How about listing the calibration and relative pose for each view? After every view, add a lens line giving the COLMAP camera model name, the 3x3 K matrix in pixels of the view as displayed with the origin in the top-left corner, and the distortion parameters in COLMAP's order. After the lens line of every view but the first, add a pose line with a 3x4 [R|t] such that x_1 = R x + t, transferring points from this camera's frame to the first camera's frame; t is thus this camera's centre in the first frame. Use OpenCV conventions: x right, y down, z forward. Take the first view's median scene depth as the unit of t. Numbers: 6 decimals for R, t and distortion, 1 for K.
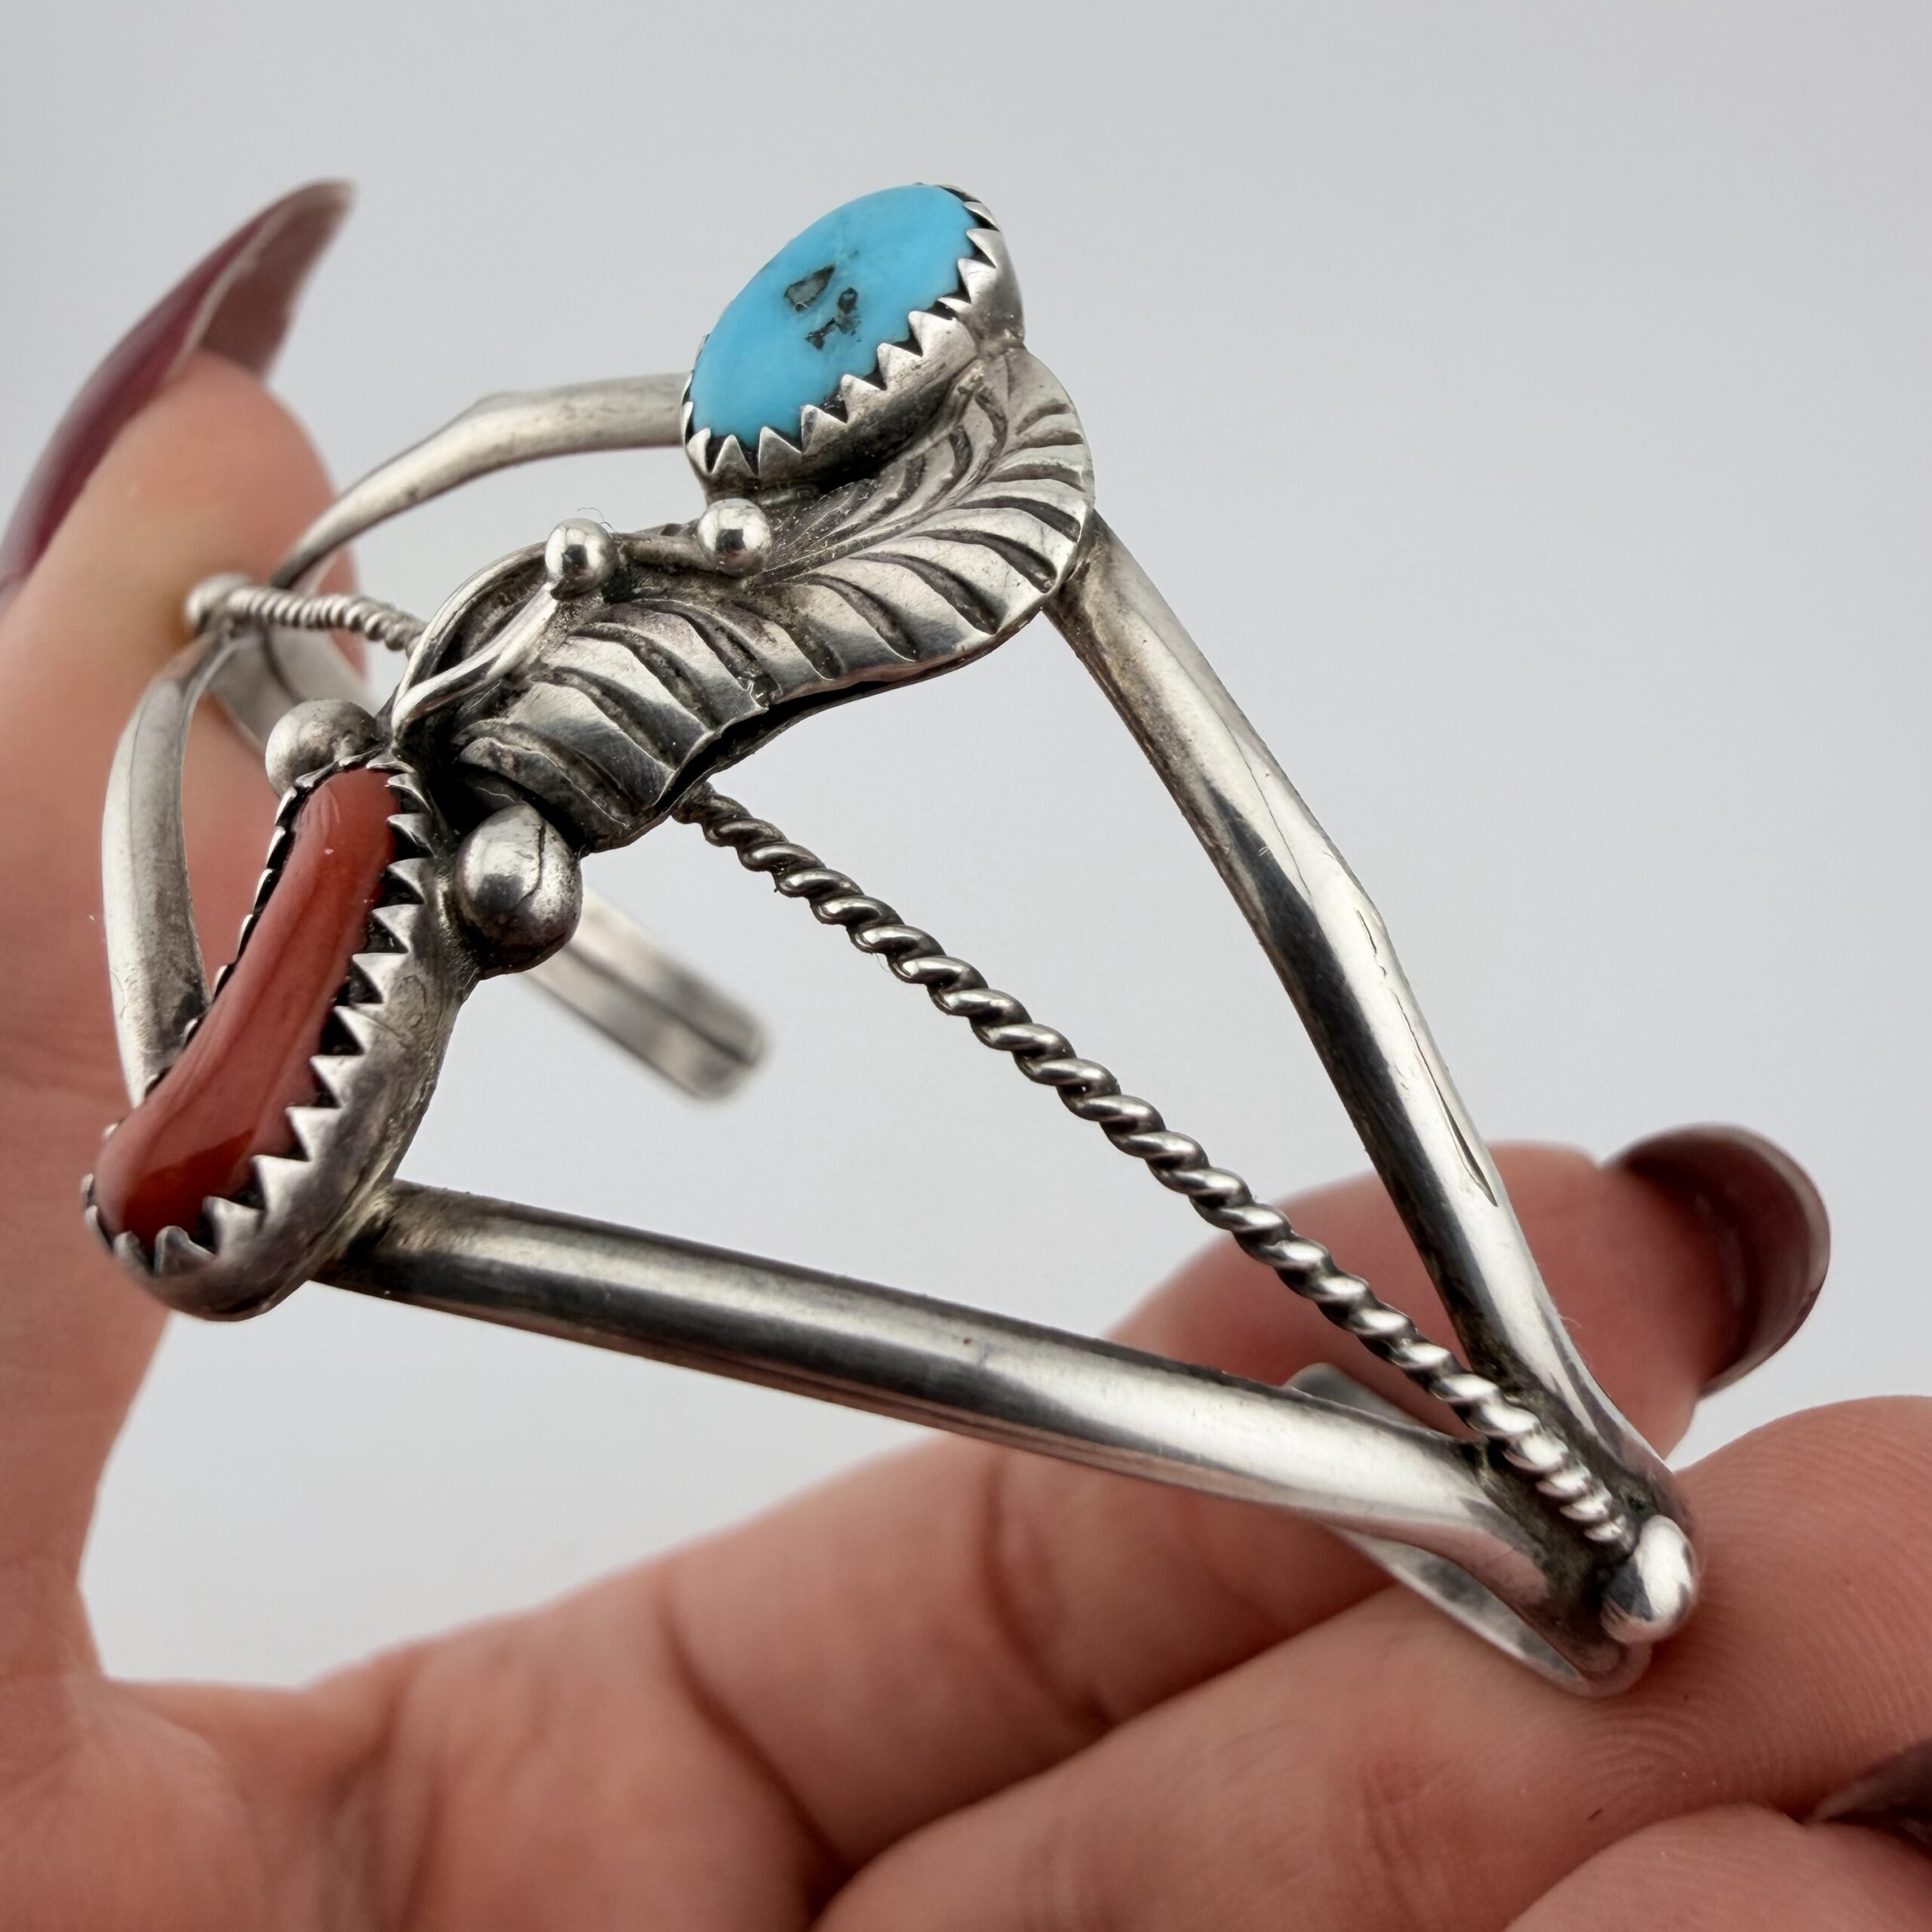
lens RADIAL K [[1835.3, 0, 938.6], [0, 1835.3, 807.9], [0, 0, 1]] dist [-0.001879, 0.004359]
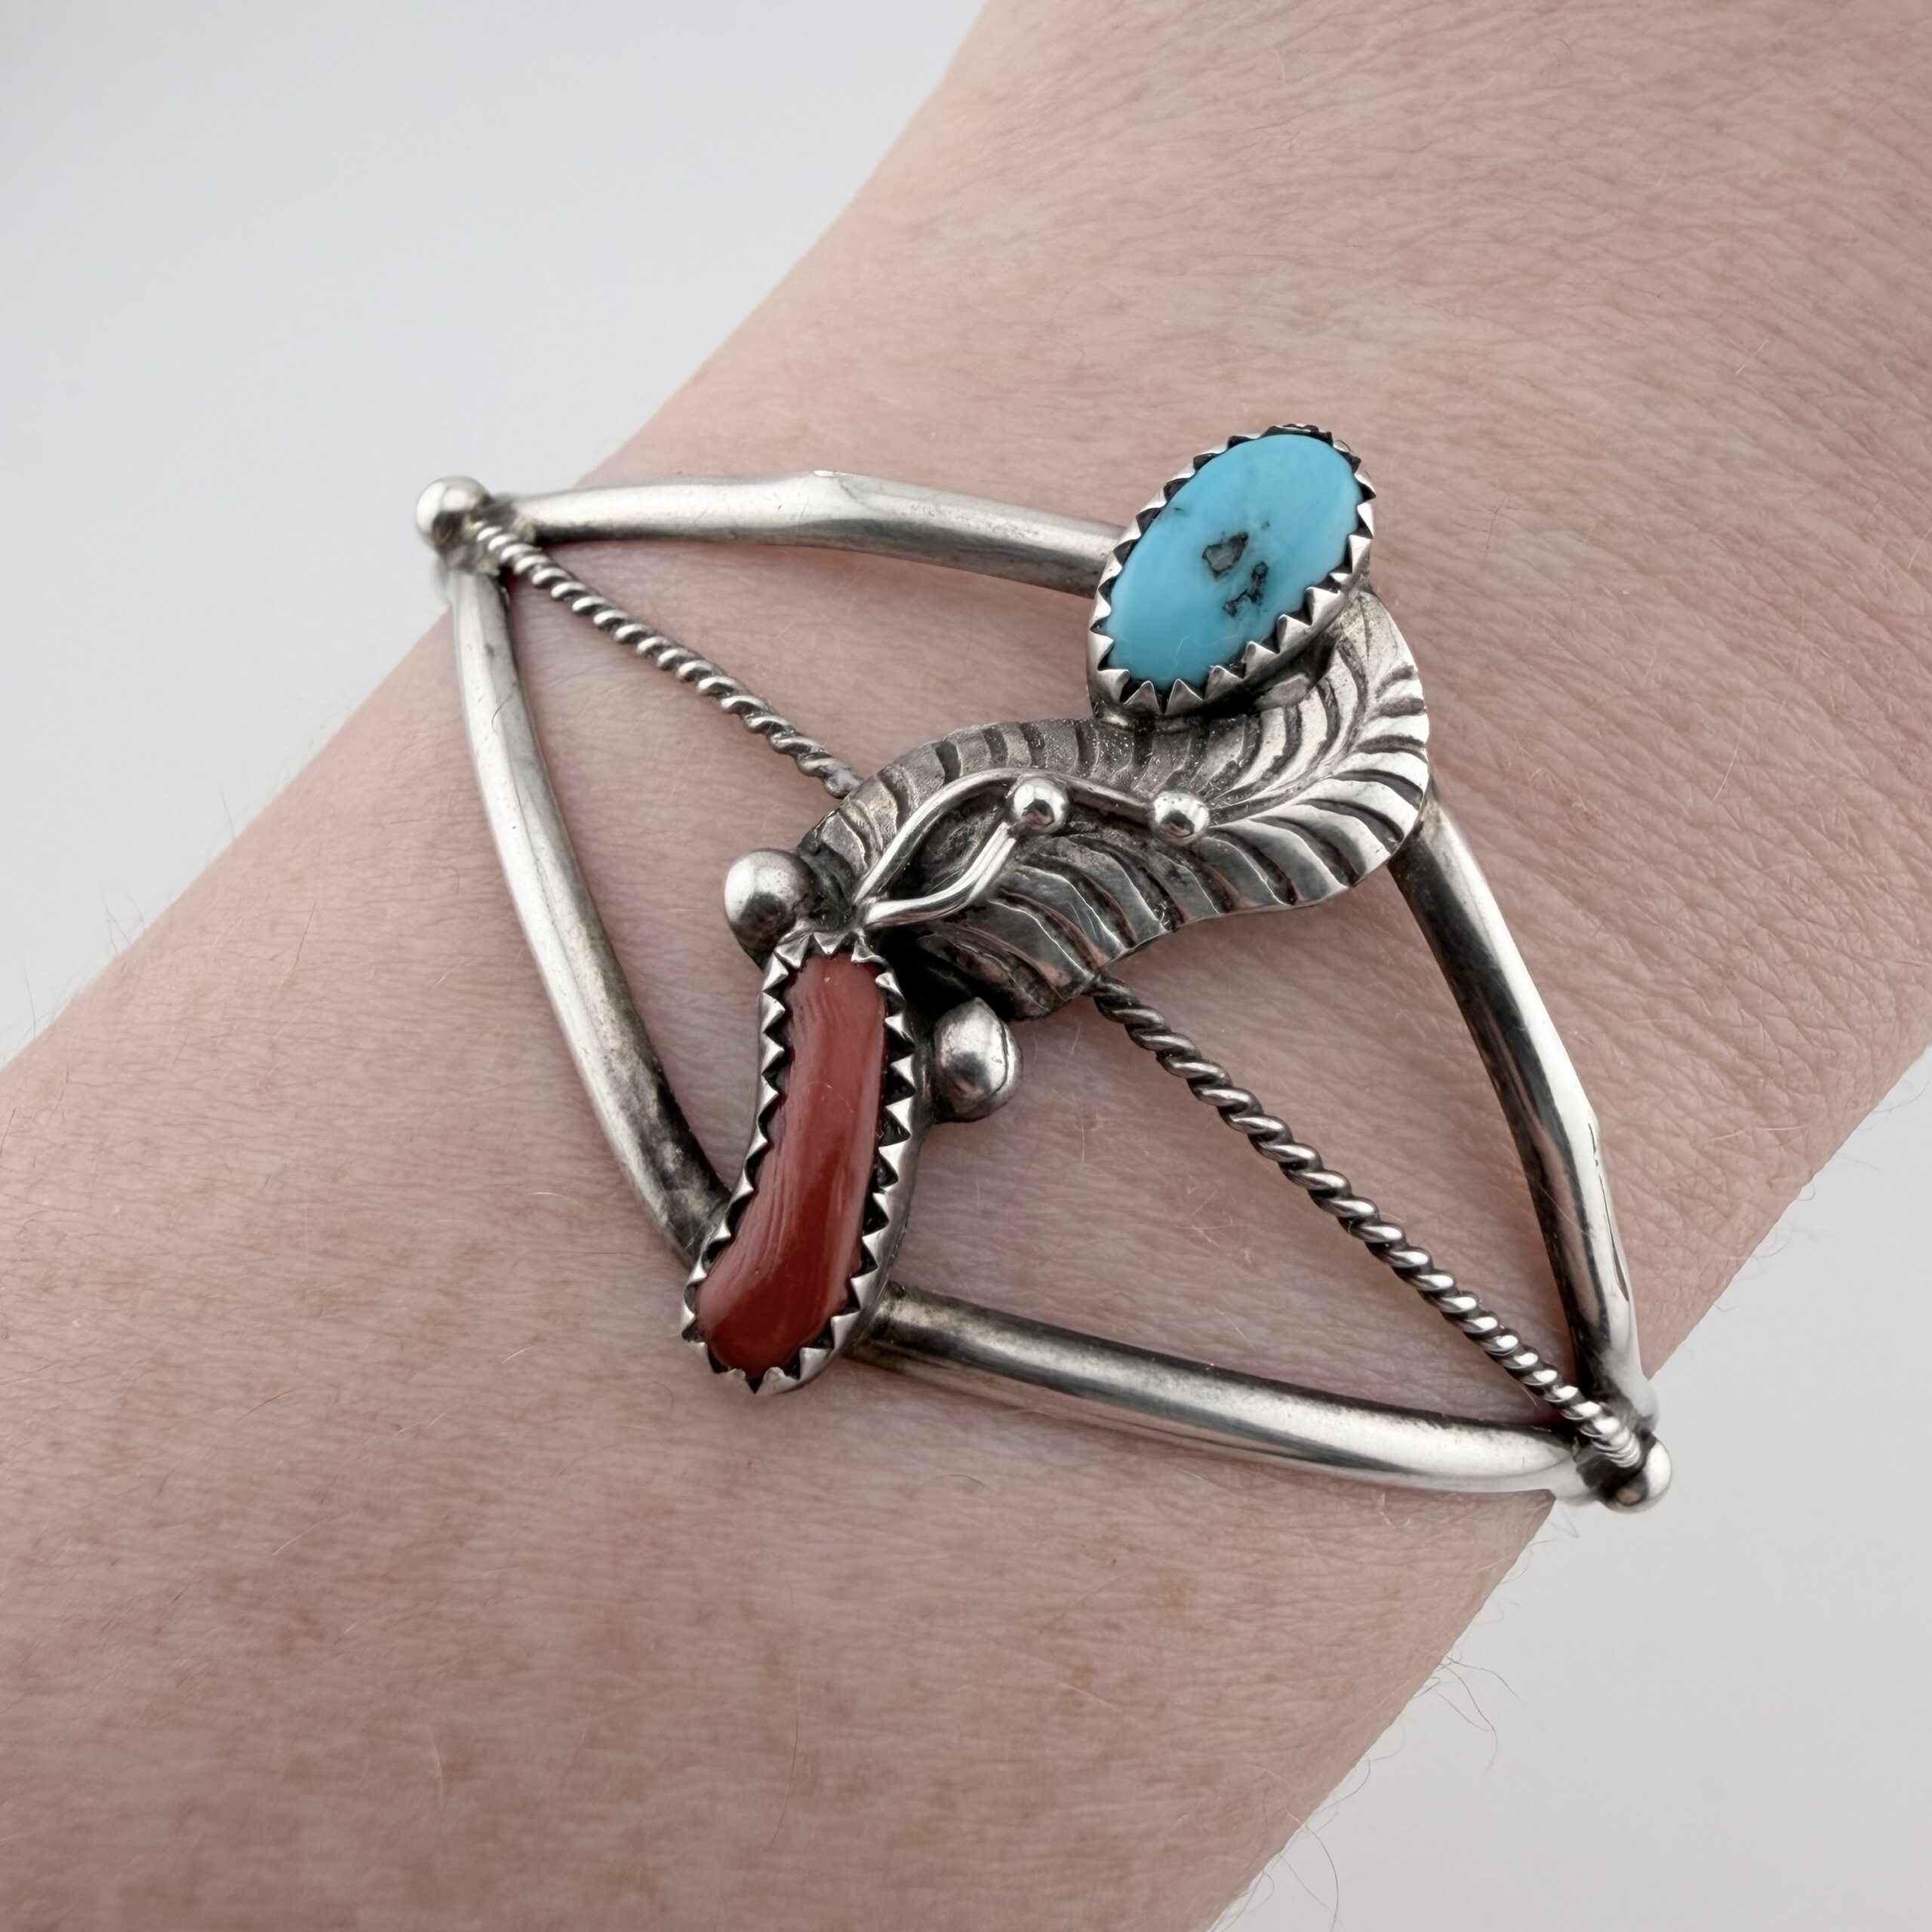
lens RADIAL K [[1835.3, 0, 938.6], [0, 1835.3, 807.9], [0, 0, 1]] dist [-0.001879, 0.004359]
pose [[0.980776, 0.050906, 0.188378, -0.486468], [-0.114857, 0.931029, 0.346400, -0.545332], [-0.157751, -0.361378, 0.918978, -0.103083]]
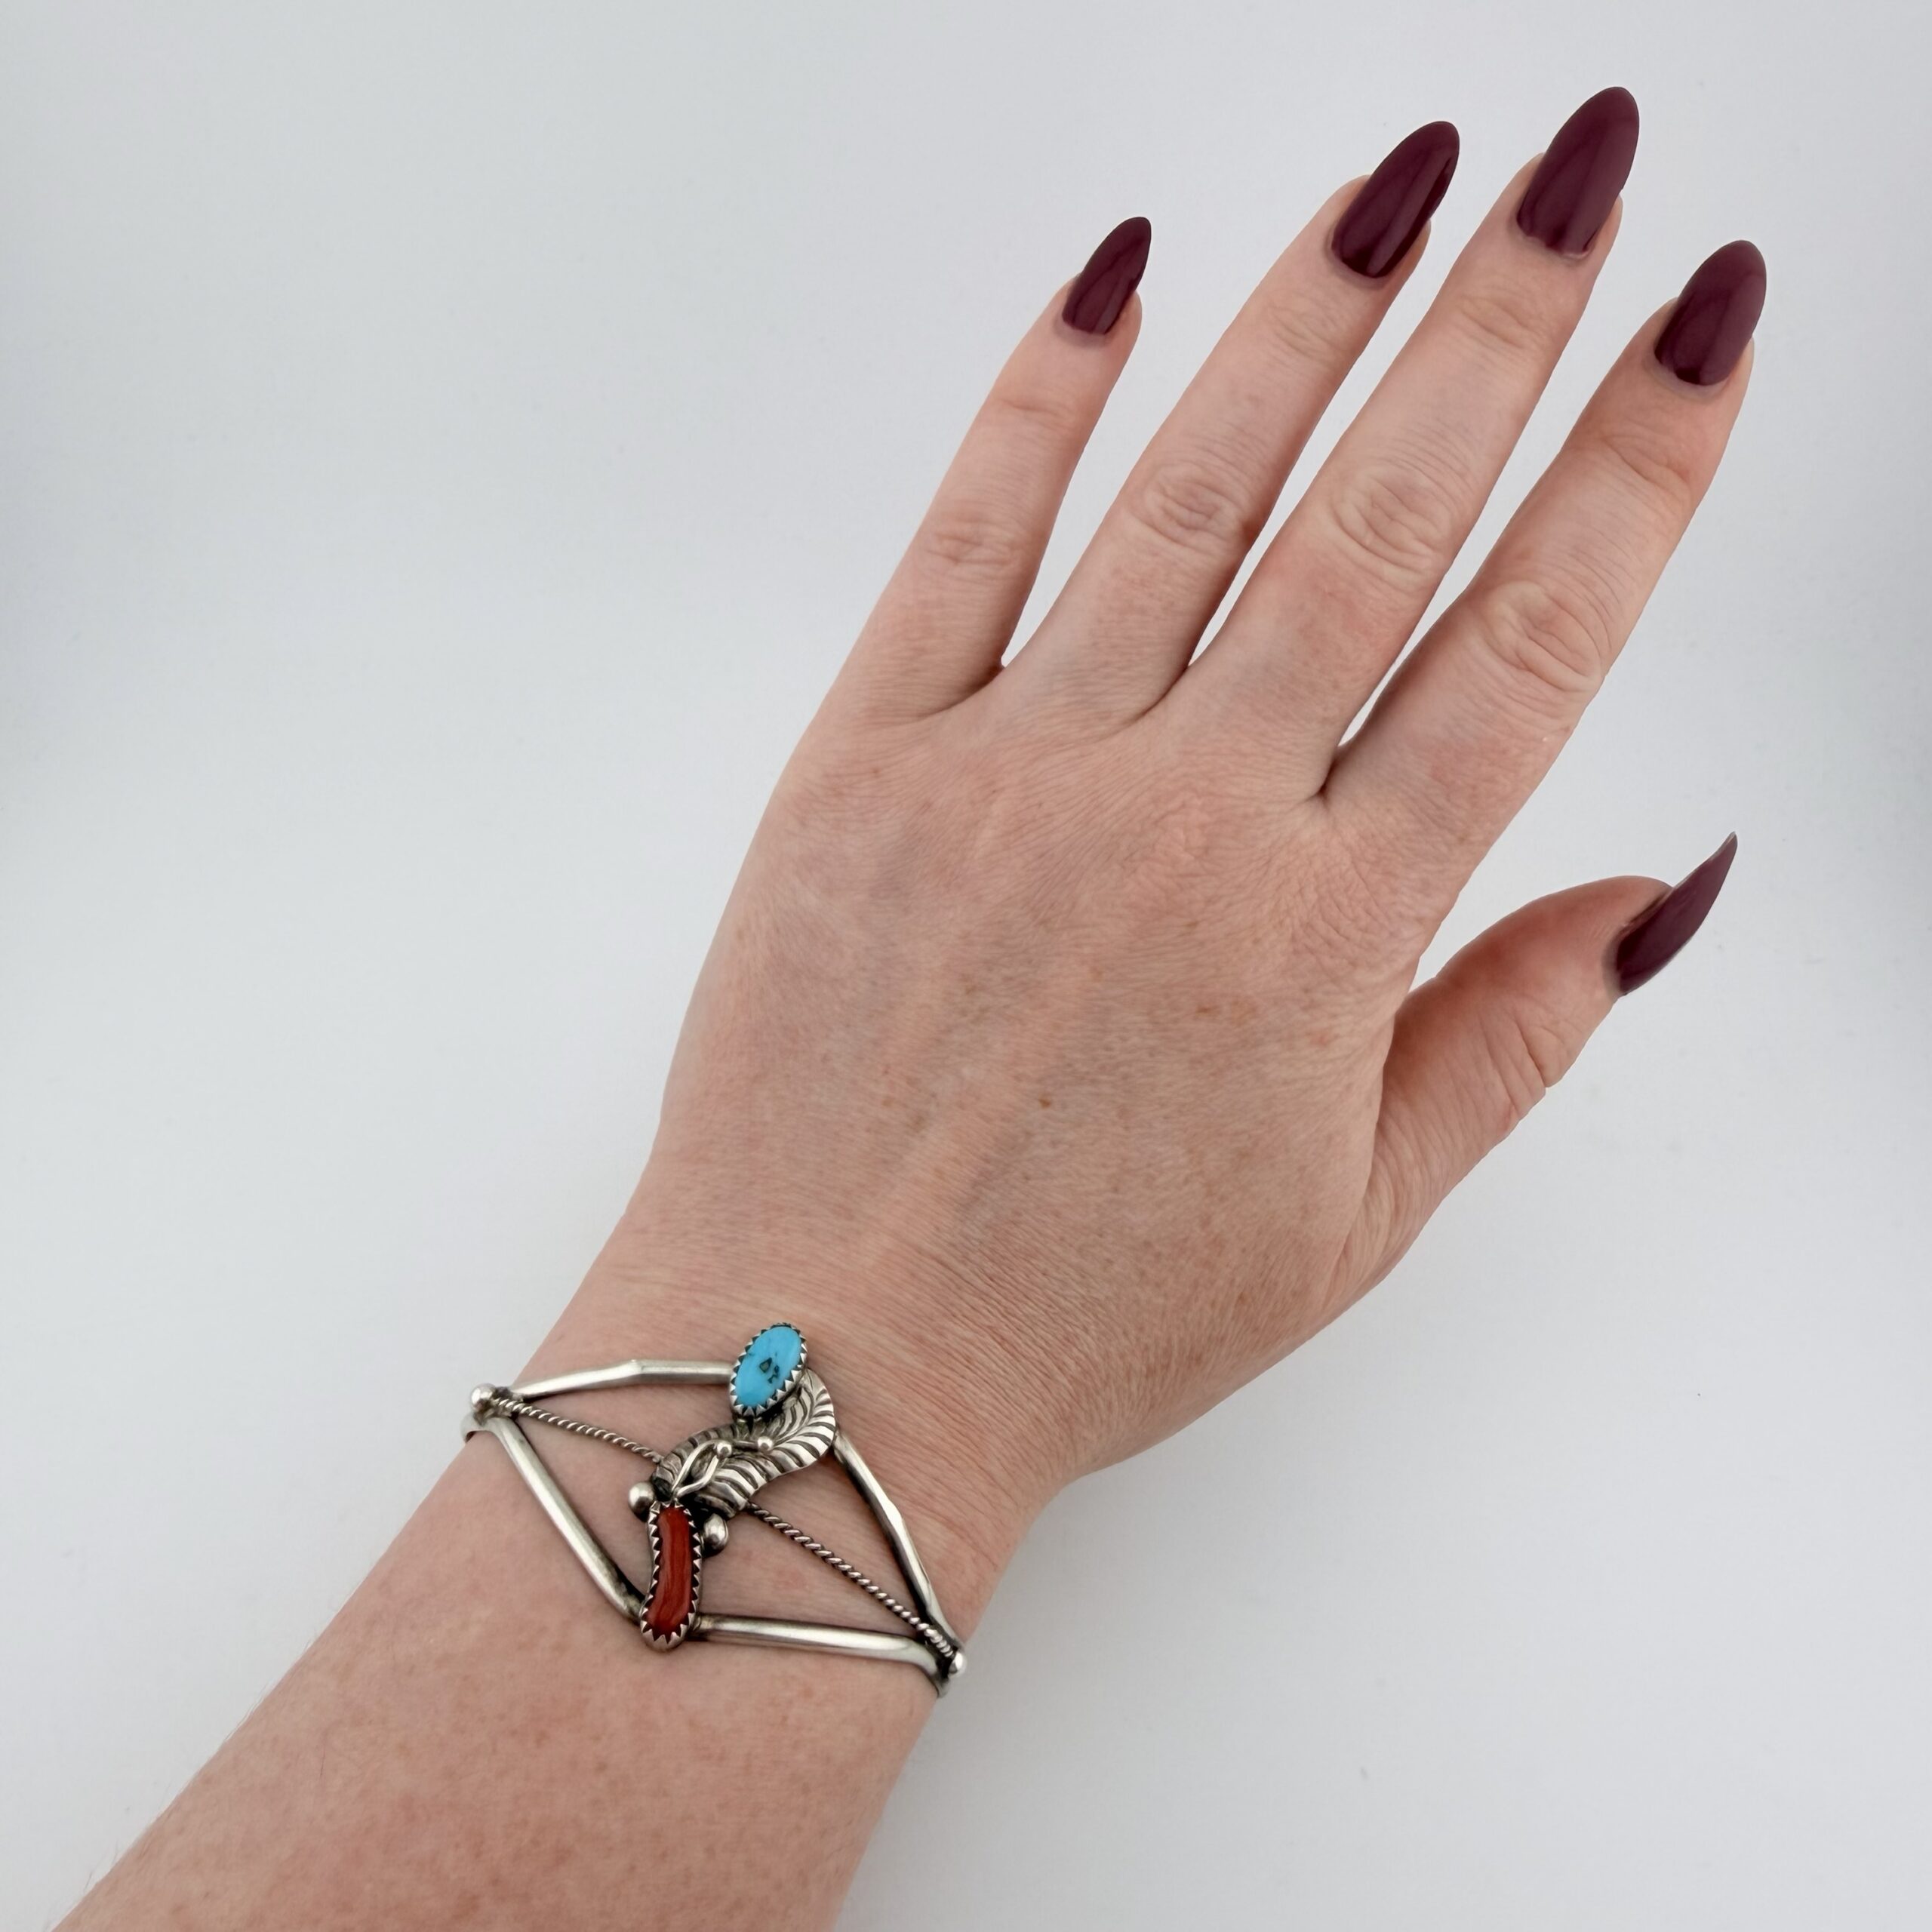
lens RADIAL K [[1835.3, 0, 938.6], [0, 1835.3, 807.9], [0, 0, 1]] dist [-0.001879, 0.004359]
pose [[0.907446, 0.041941, 0.418070, -1.548671], [-0.003081, 0.995643, -0.093195, -1.194157], [-0.420157, 0.083281, 0.903622, -3.075734]]
